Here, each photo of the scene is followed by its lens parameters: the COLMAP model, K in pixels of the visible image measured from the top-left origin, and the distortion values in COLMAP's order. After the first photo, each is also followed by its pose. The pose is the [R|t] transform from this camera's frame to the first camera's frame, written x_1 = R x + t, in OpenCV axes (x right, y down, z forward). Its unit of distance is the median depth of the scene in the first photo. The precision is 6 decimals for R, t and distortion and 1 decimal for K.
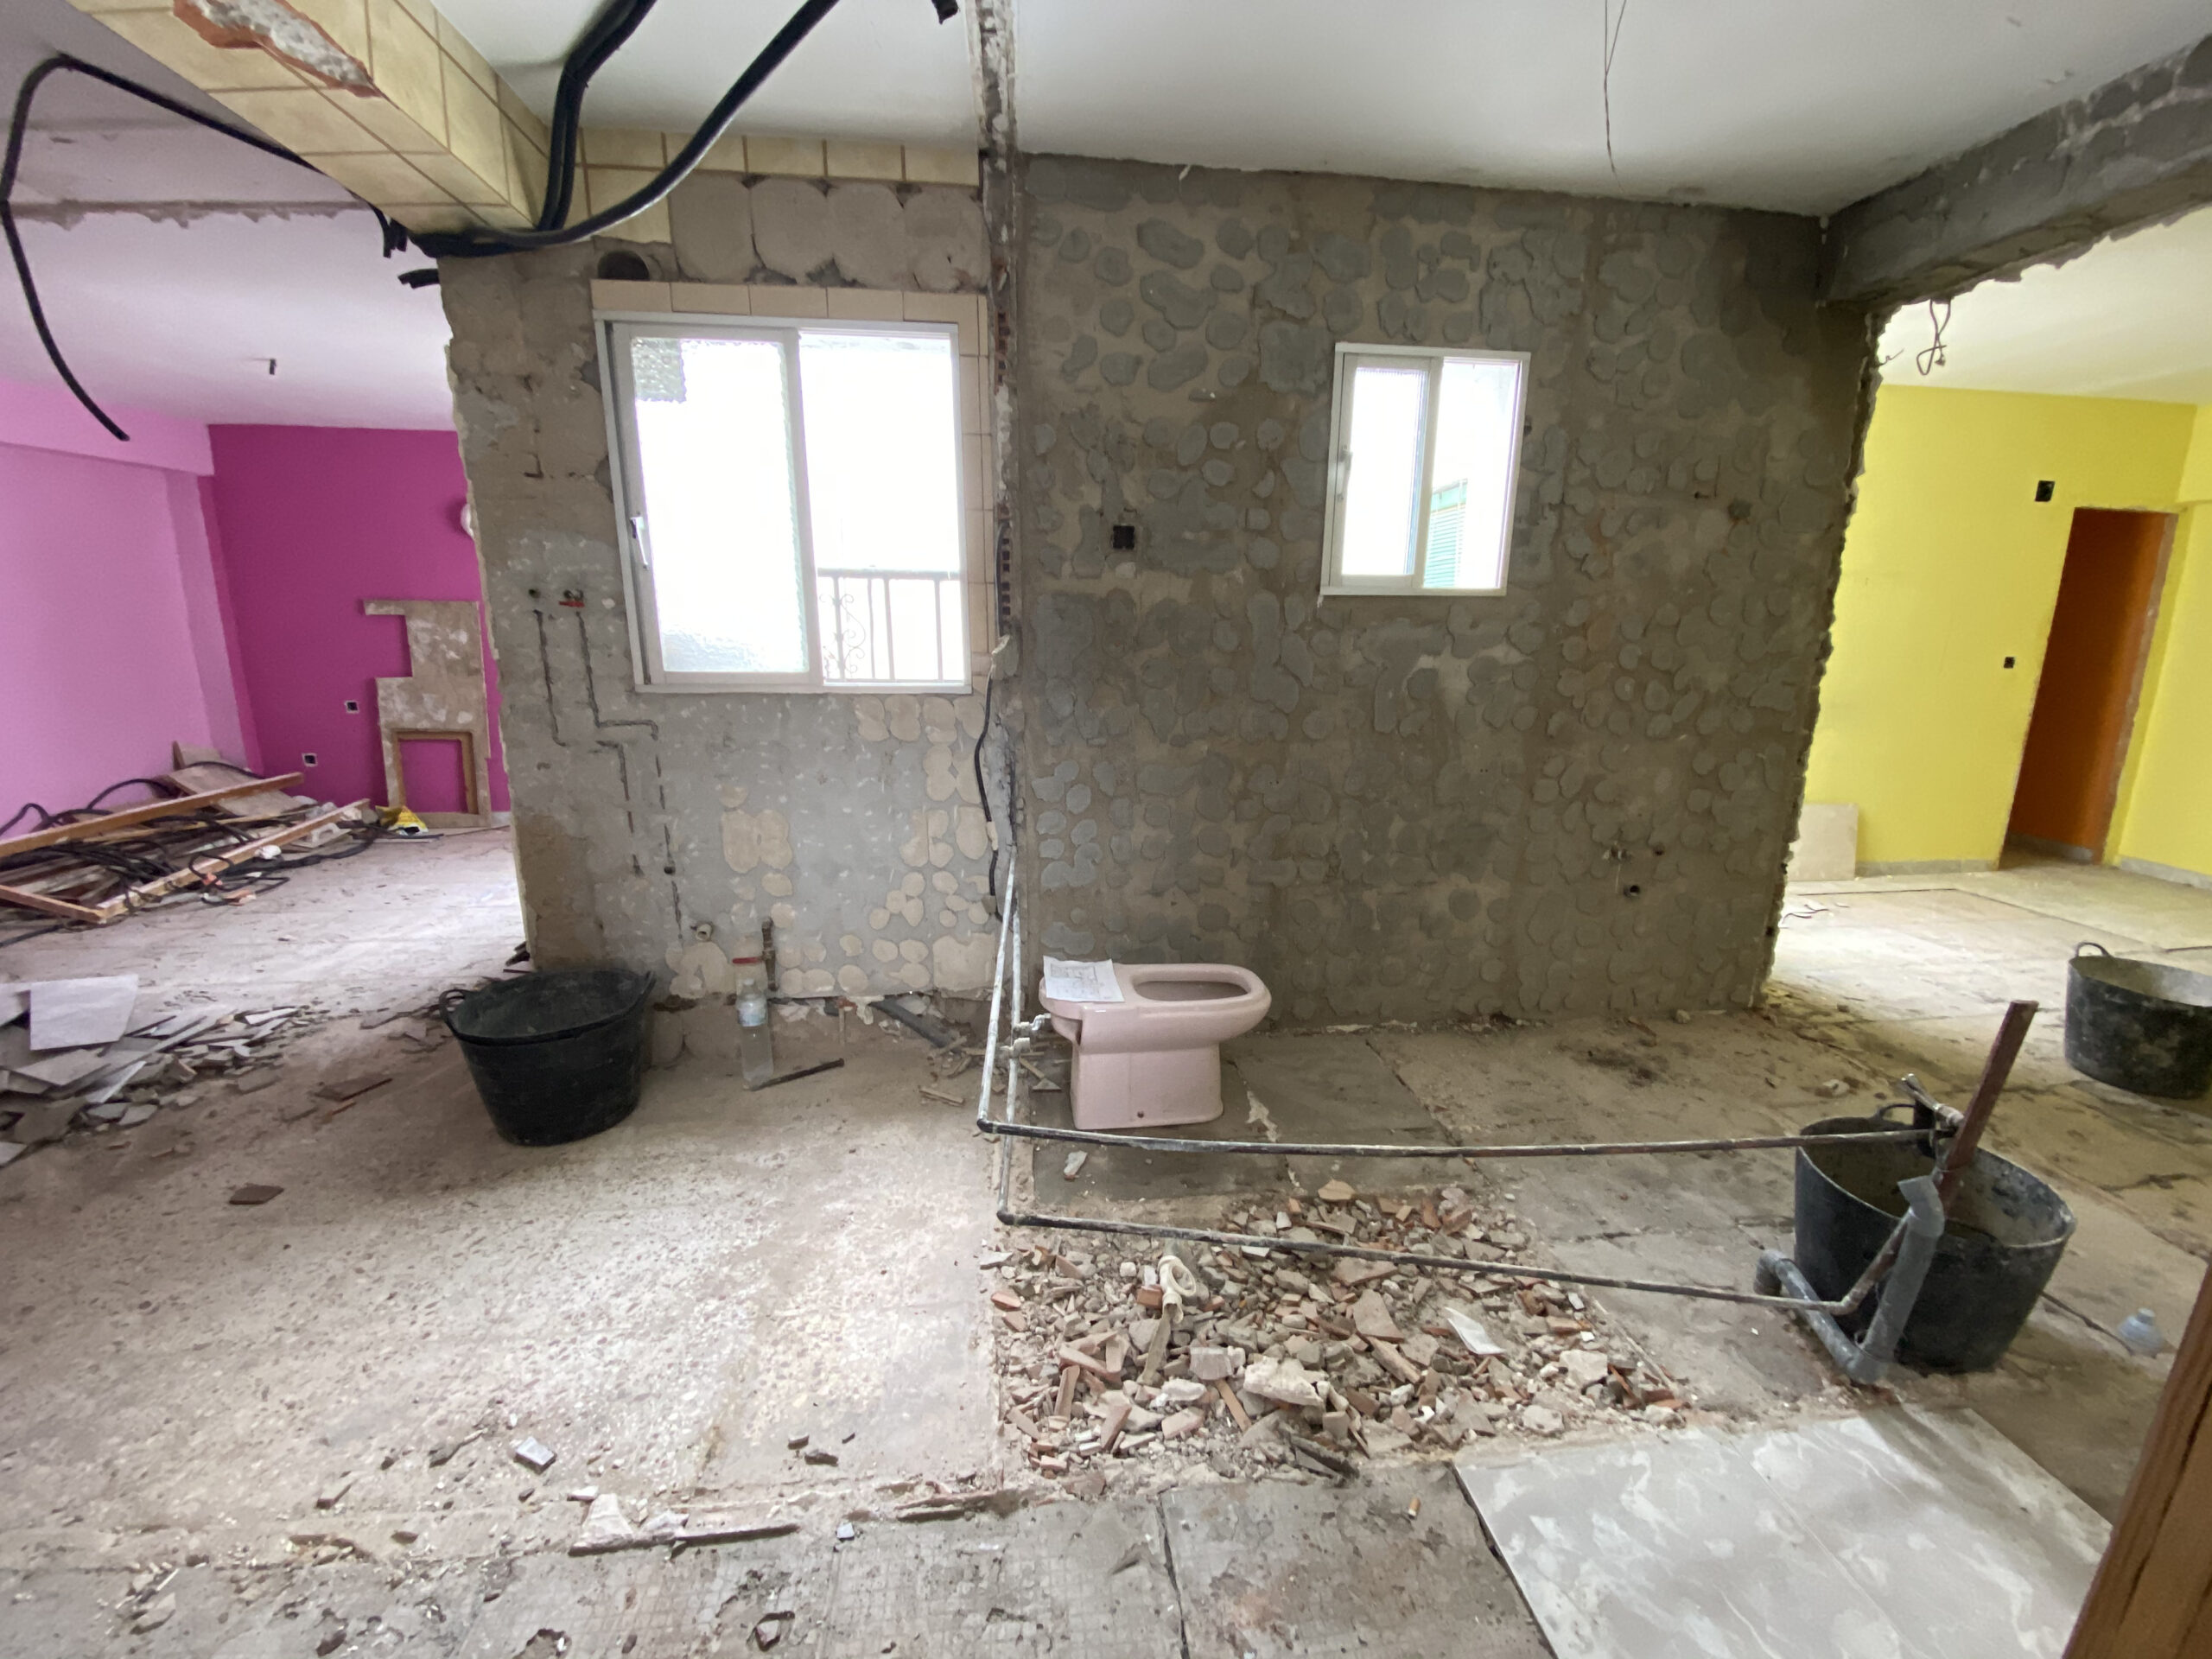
lens RADIAL K [[878.6, 0, 1106.0], [0, 878.6, 829.5], [0, 0, 1]] dist [-0.034829, -0.002443]
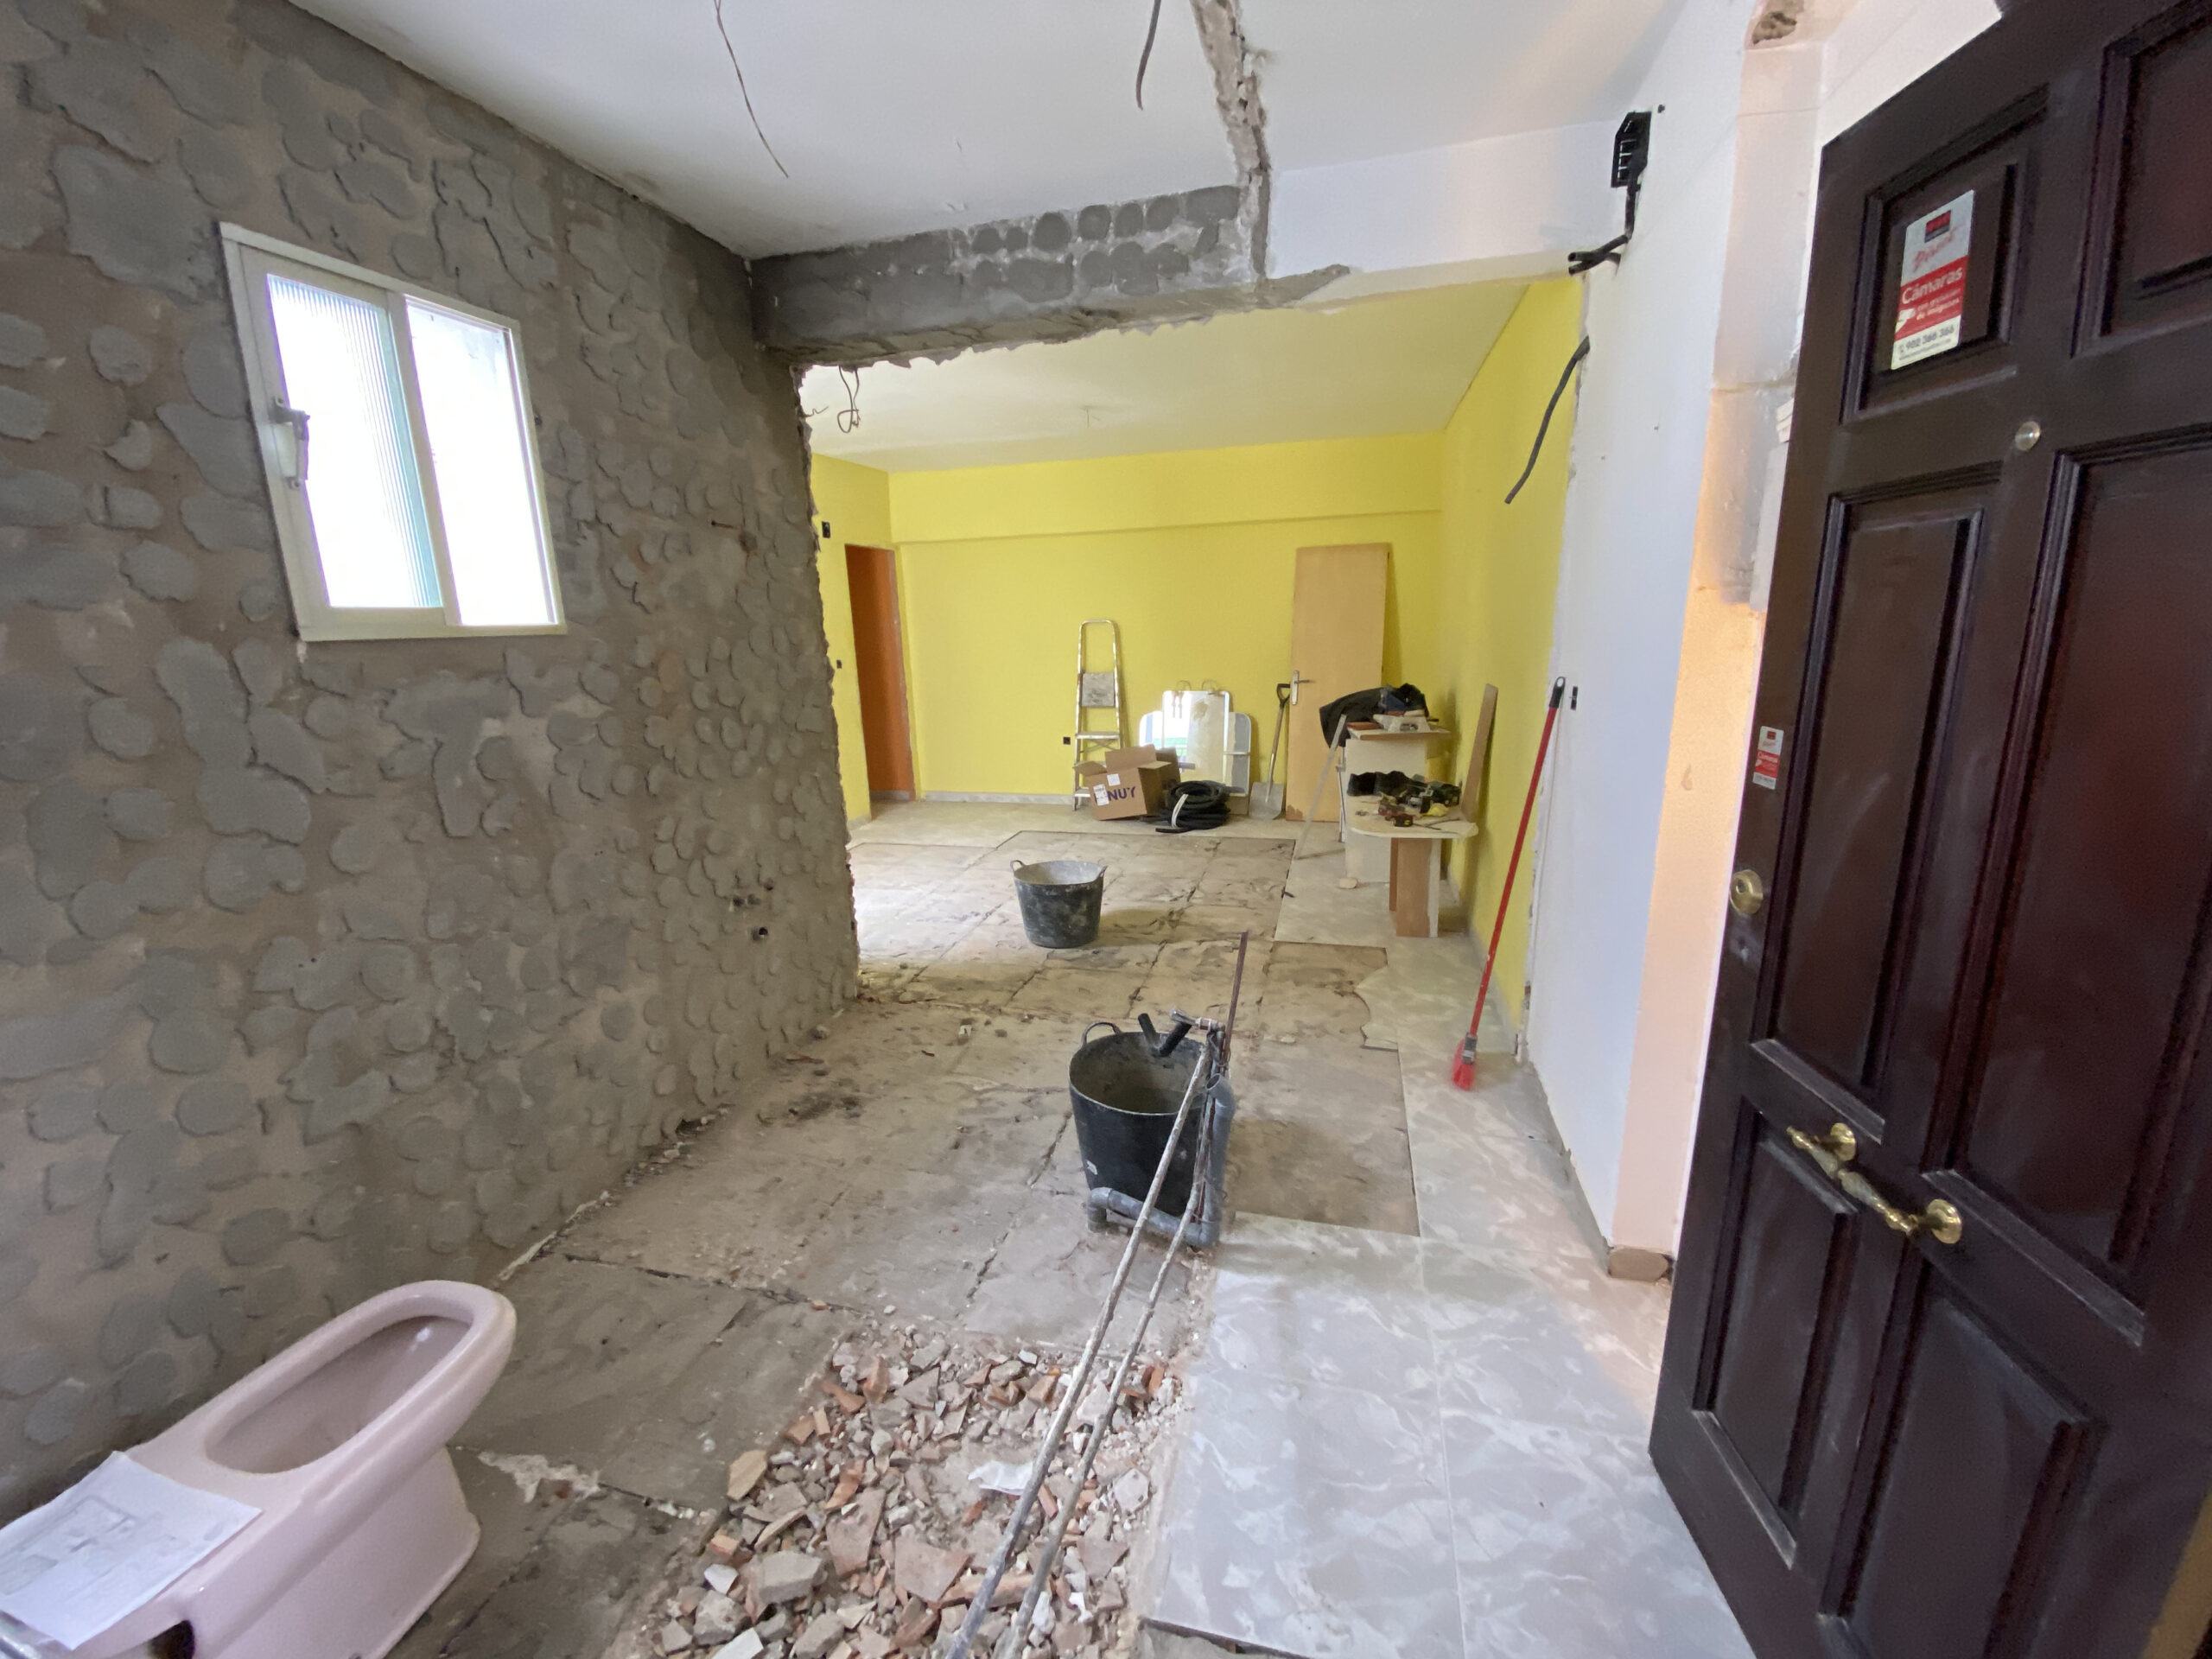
lens RADIAL K [[887.3, 0, 992.0], [0, 887.3, 821.9], [0, 0, 1]] dist [0.013504, -0.028109]
pose [[0.356029, -0.218443, 0.908585, -0.176157], [0.236670, 0.961673, 0.138467, -0.129145], [-0.904008, 0.165737, 0.394082, 0.373978]]
